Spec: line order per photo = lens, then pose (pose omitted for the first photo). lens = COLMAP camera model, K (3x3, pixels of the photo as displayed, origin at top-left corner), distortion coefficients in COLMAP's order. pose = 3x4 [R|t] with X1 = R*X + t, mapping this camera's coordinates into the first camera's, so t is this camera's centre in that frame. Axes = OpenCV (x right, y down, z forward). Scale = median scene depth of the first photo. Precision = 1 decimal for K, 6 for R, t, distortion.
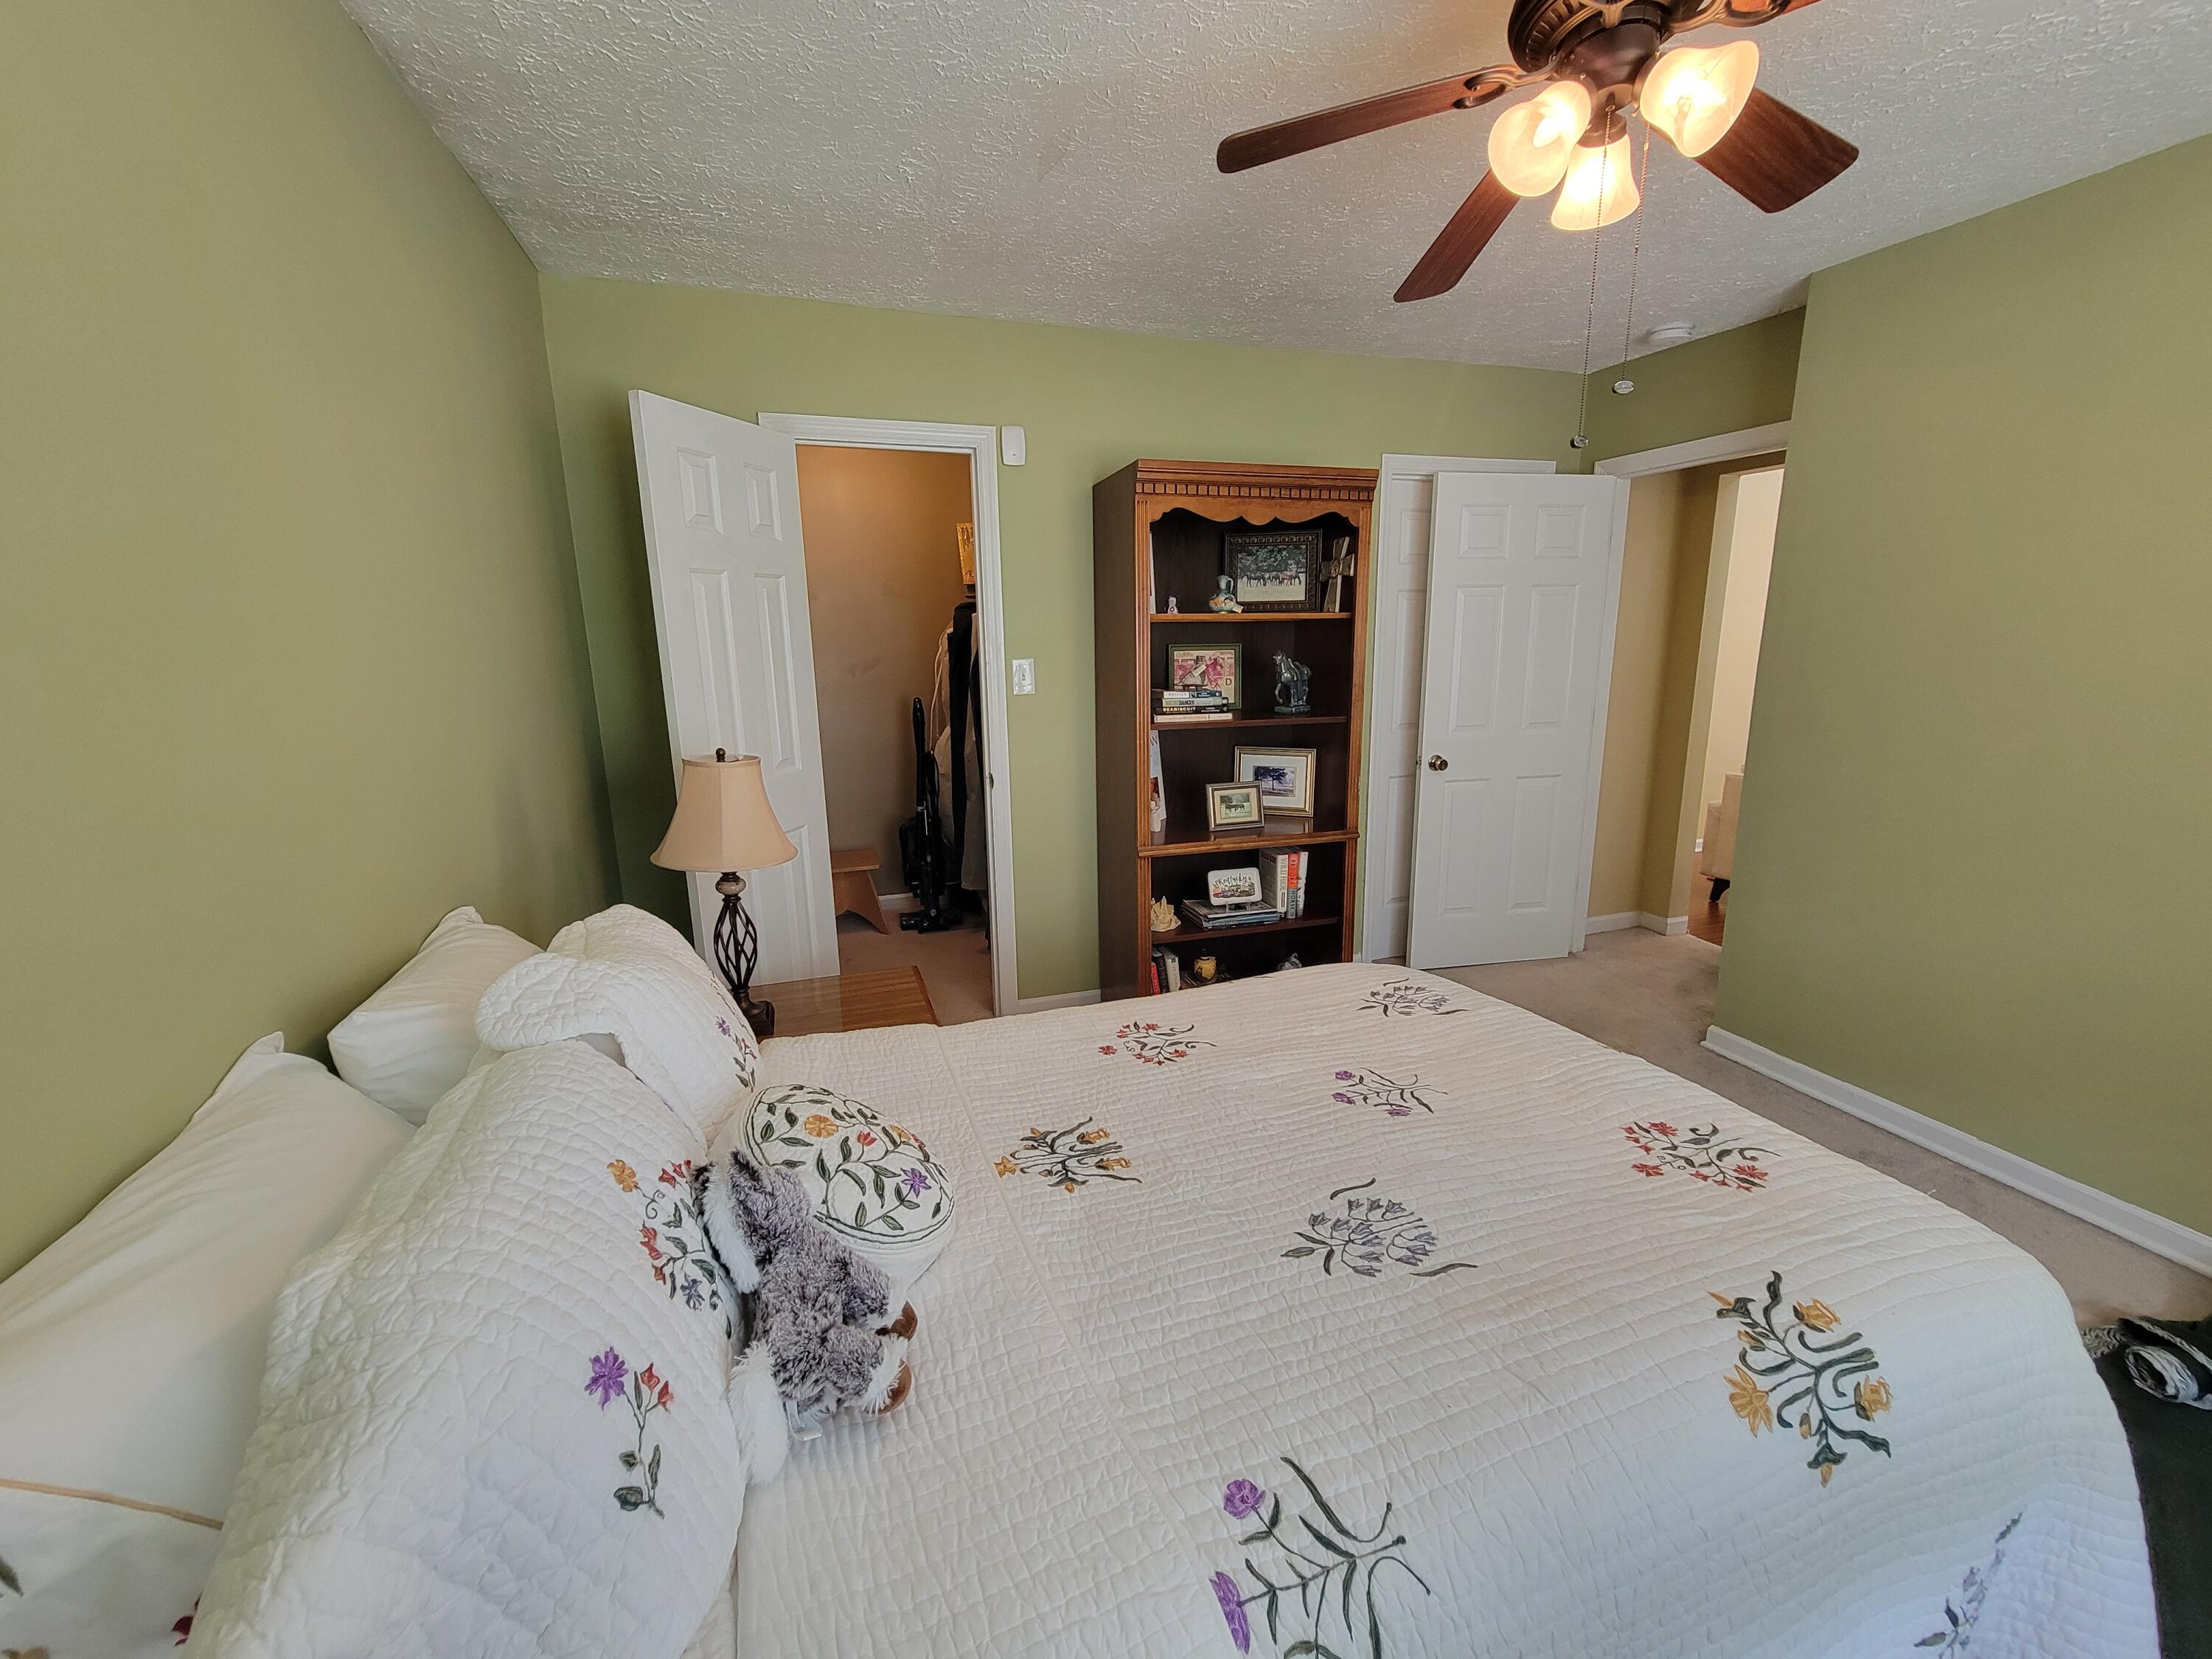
lens RADIAL K [[906.6, 0, 1095.9], [0, 906.6, 824.1], [0, 0, 1]] dist [-0.000819, -0.000566]
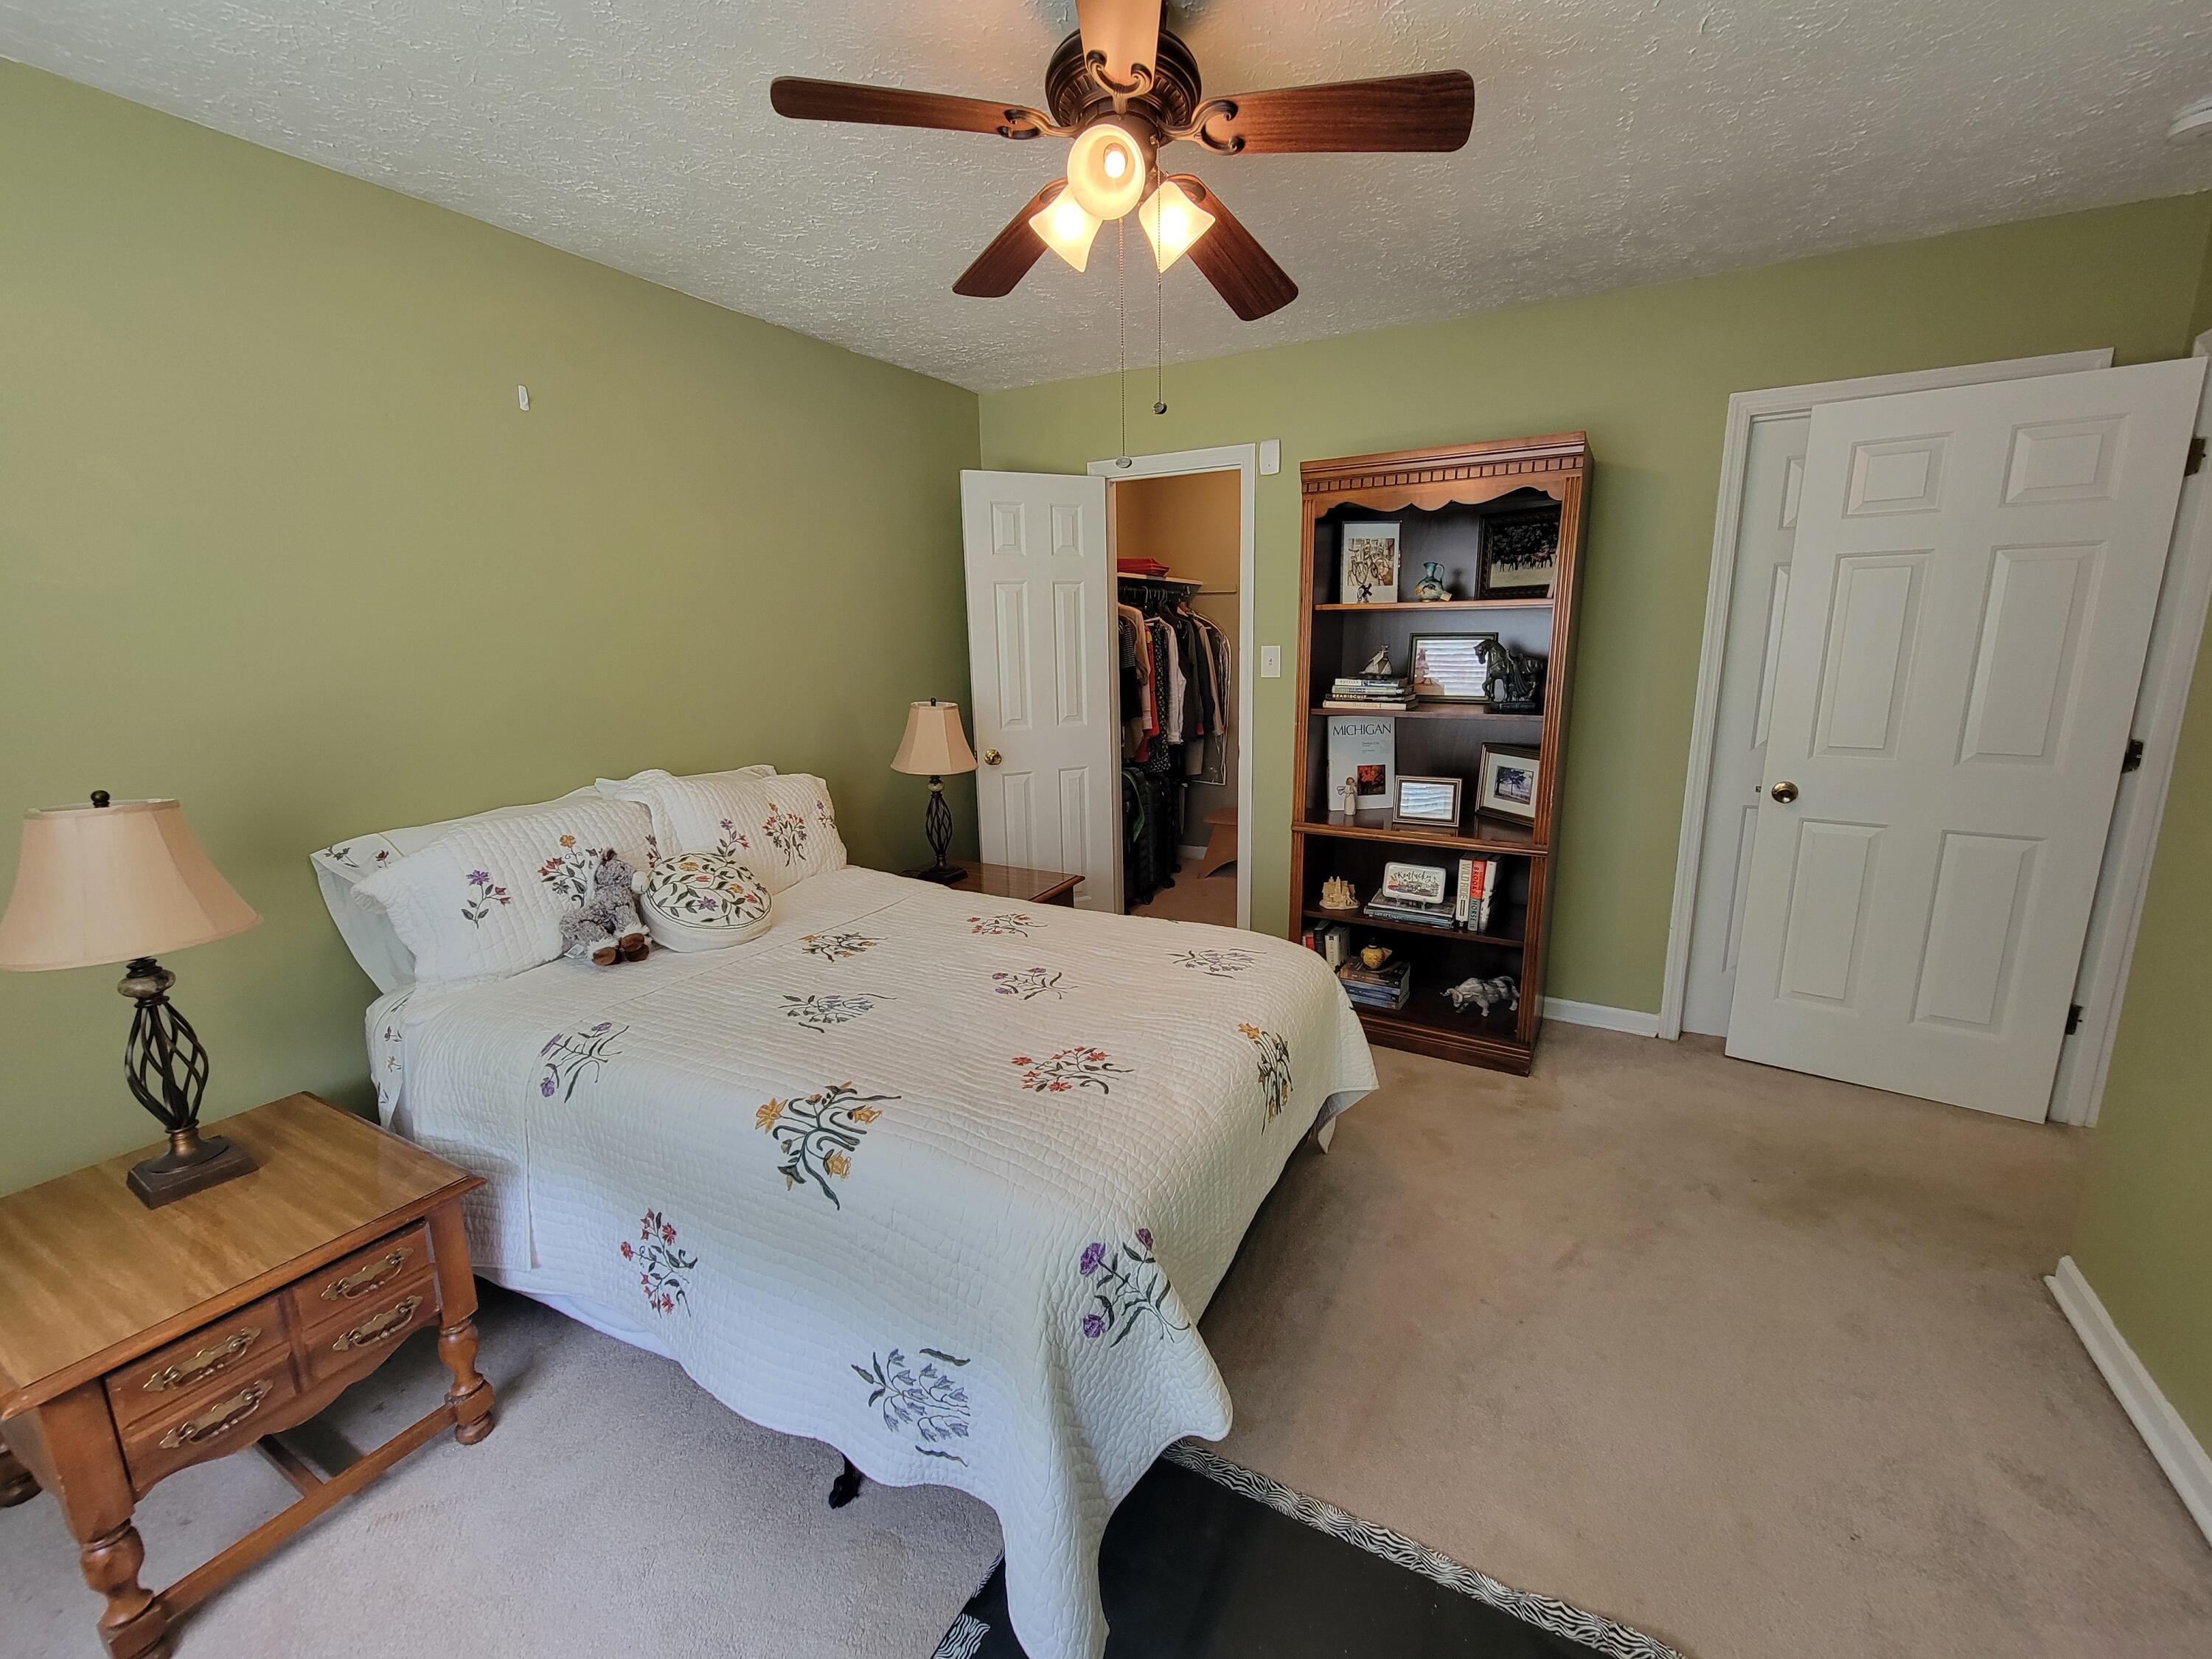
lens RADIAL K [[906.6, 0, 1102.0], [0, 906.6, 821.0], [0, 0, 1]] dist [-0.000819, -0.000566]
pose [[0.678306, 0.153312, -0.718607, 0.628759], [-0.145063, 0.986683, 0.073577, -0.020083], [0.720318, 0.054335, 0.691513, 0.084854]]
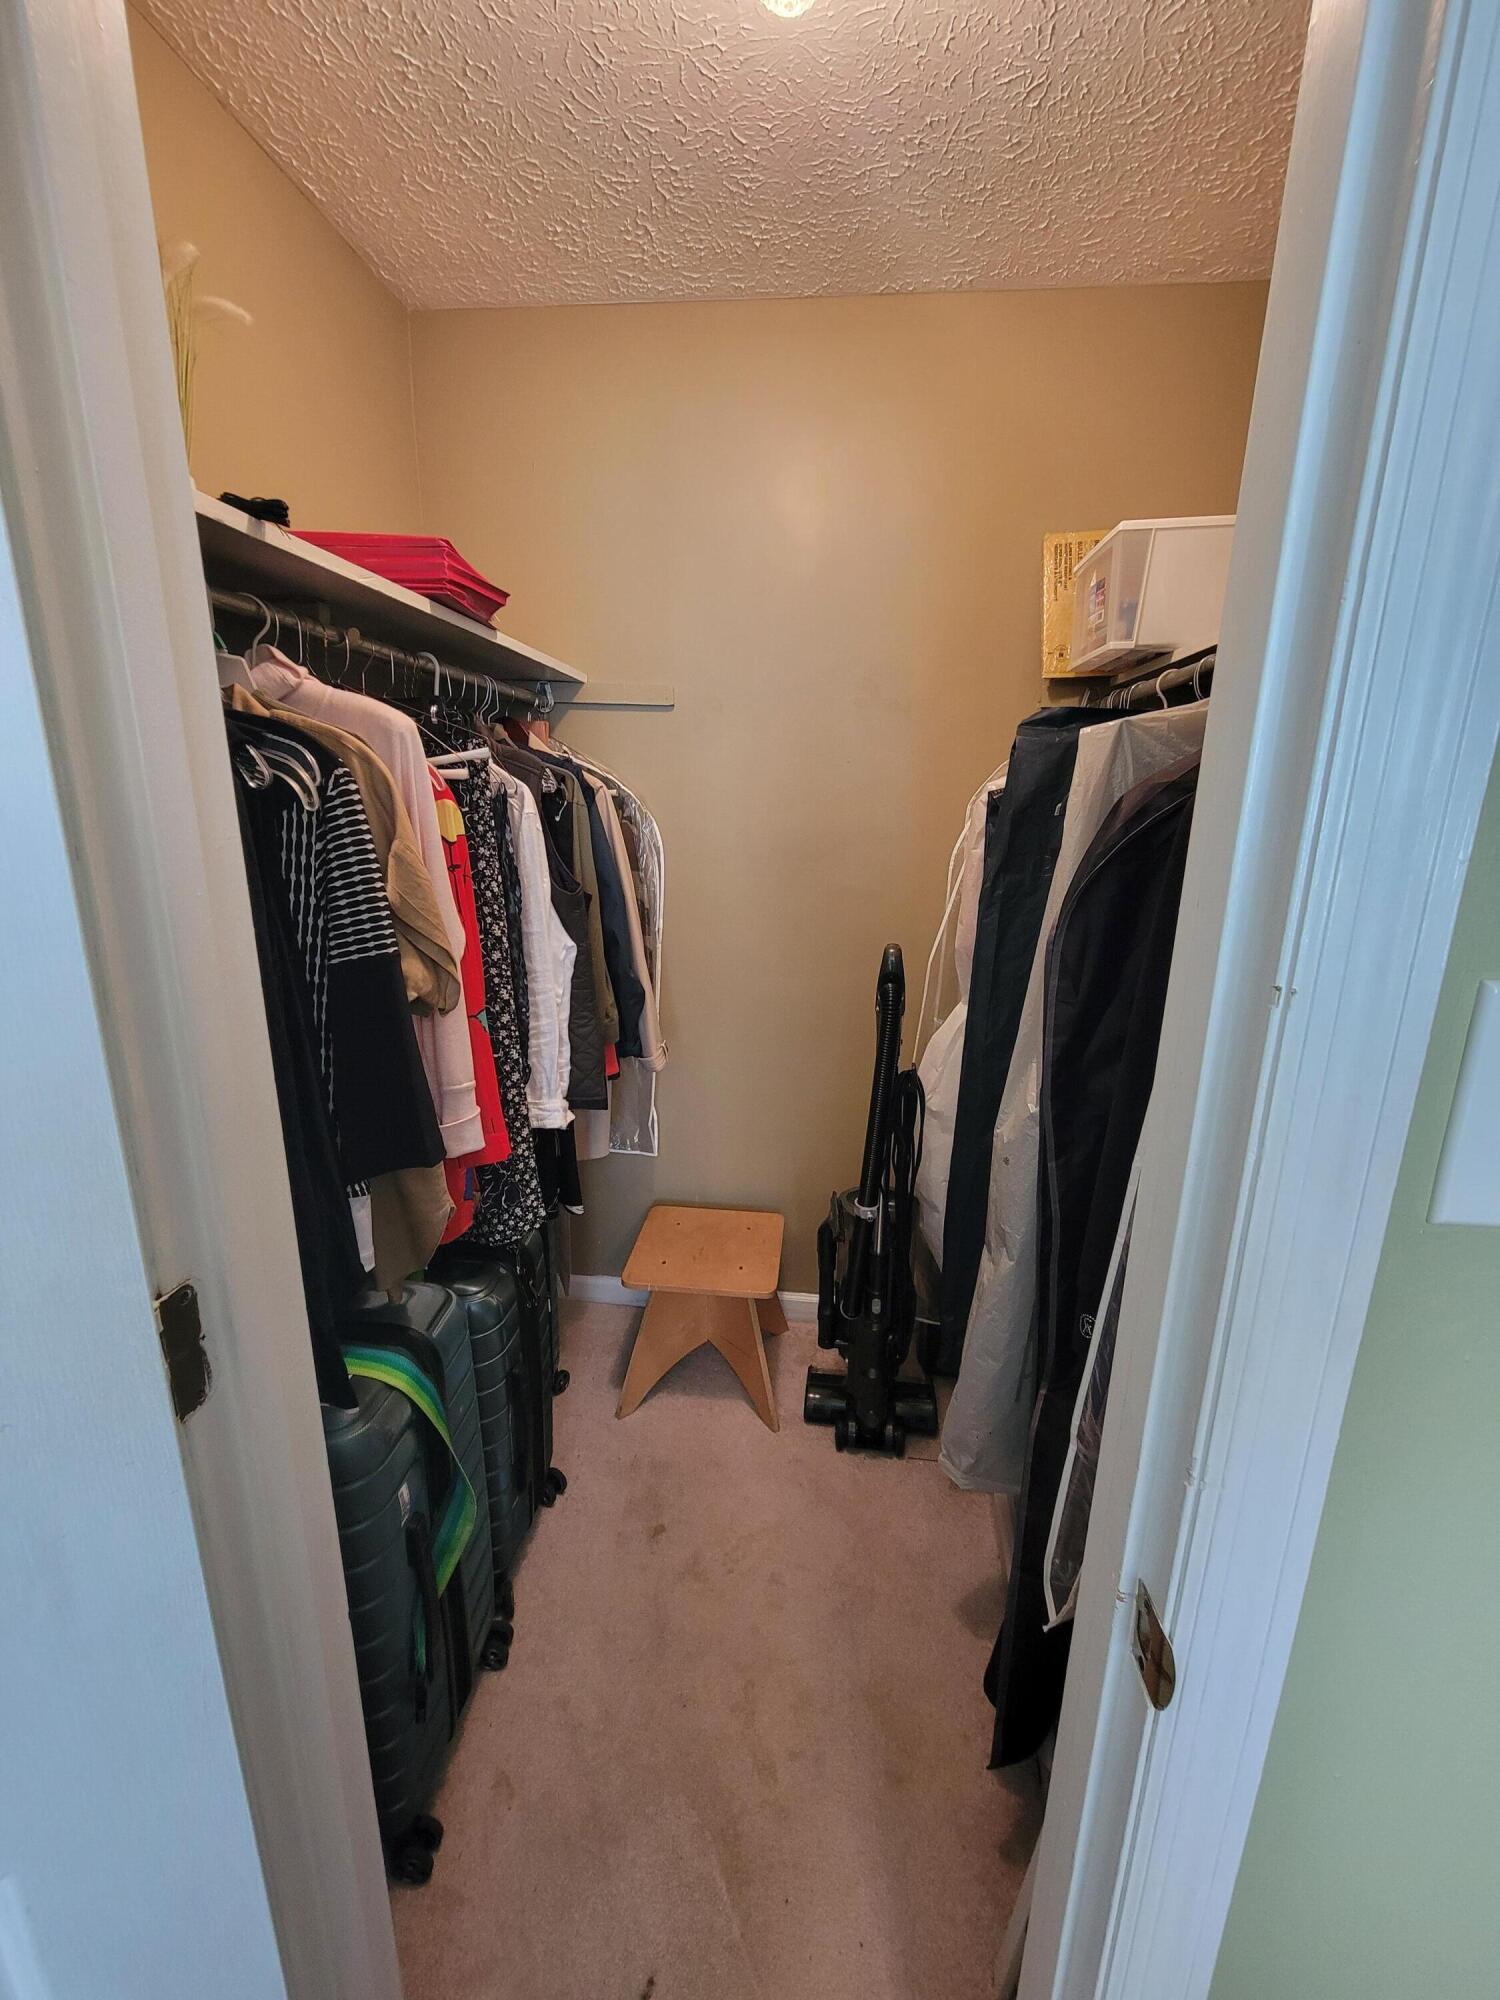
lens RADIAL K [[819.8, 0, 753.6], [0, 819.8, 995.4], [0, 0, 1]] dist [-0.000819, -0.000566]
pose [[0.906369, 0.134847, -0.400389, -0.138425], [-0.119276, 0.990816, 0.063690, -0.179142], [0.405300, -0.009970, 0.914129, 0.856370]]
